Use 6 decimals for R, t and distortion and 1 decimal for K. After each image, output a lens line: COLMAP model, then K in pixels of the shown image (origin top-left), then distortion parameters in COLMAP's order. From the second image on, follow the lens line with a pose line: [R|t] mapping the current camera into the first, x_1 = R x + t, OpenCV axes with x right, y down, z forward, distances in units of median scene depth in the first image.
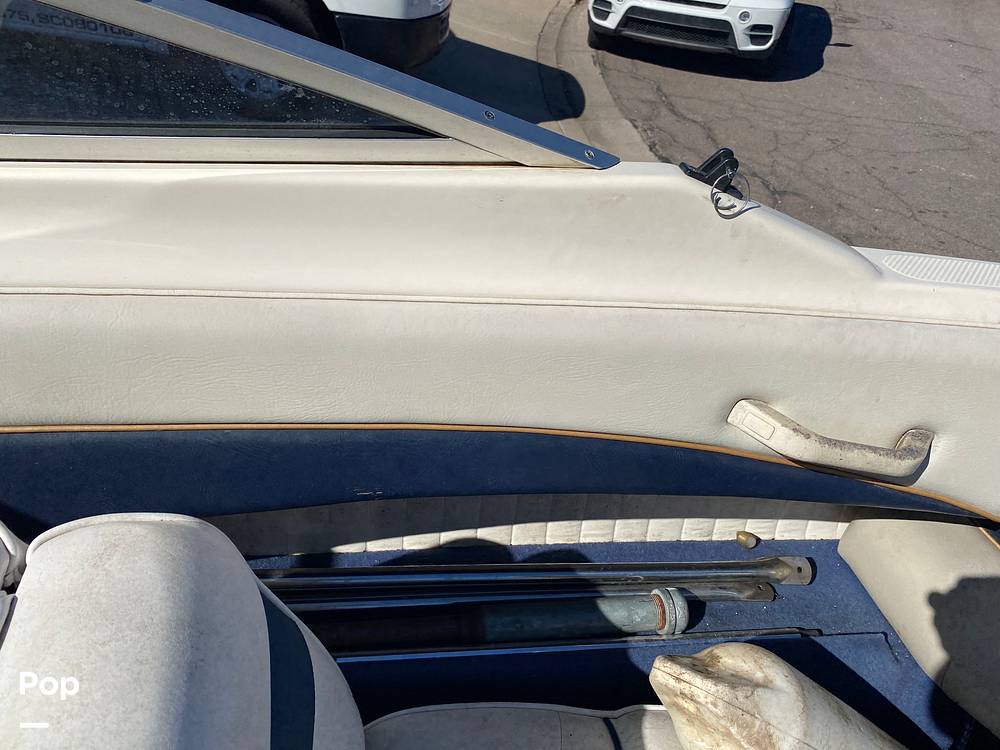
lens RADIAL K [[750.1, 0, 494.8], [0, 750.1, 347.5], [0, 0, 1]] dist [0.010490, -0.003440]
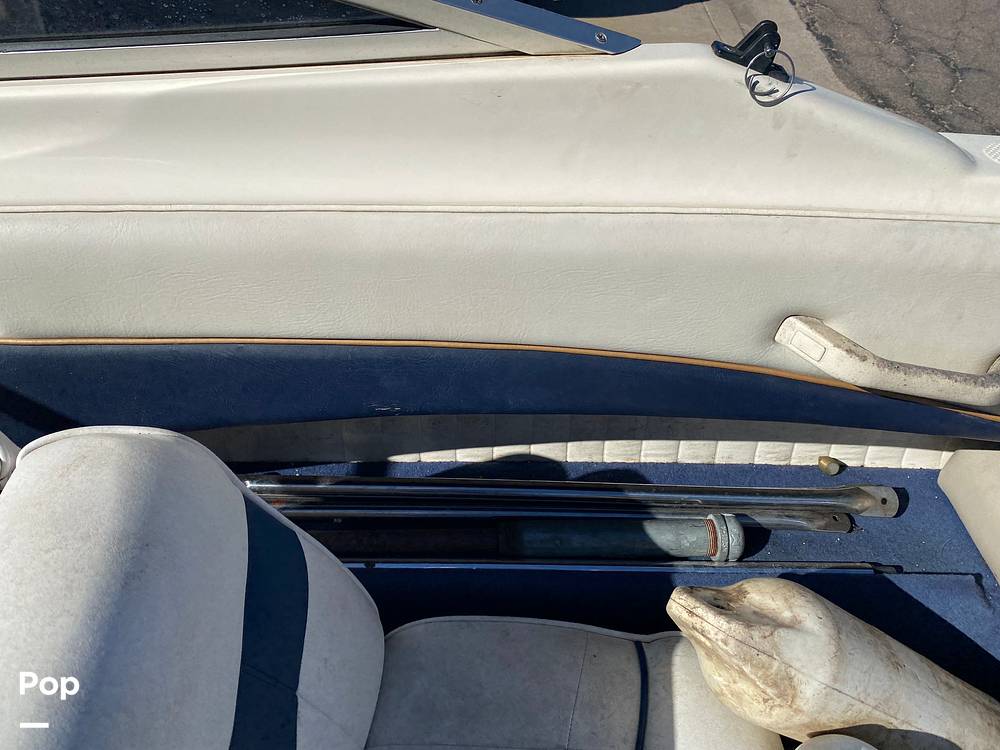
lens RADIAL K [[756.5, 0, 499.7], [0, 756.5, 346.7], [0, 0, 1]] dist [0.005469, 0.001906]
pose [[0.982891, 0.012688, -0.183750, 0.160398], [0.009901, 0.992542, 0.121498, -0.006779], [0.183922, -0.121239, 0.975435, 0.063634]]
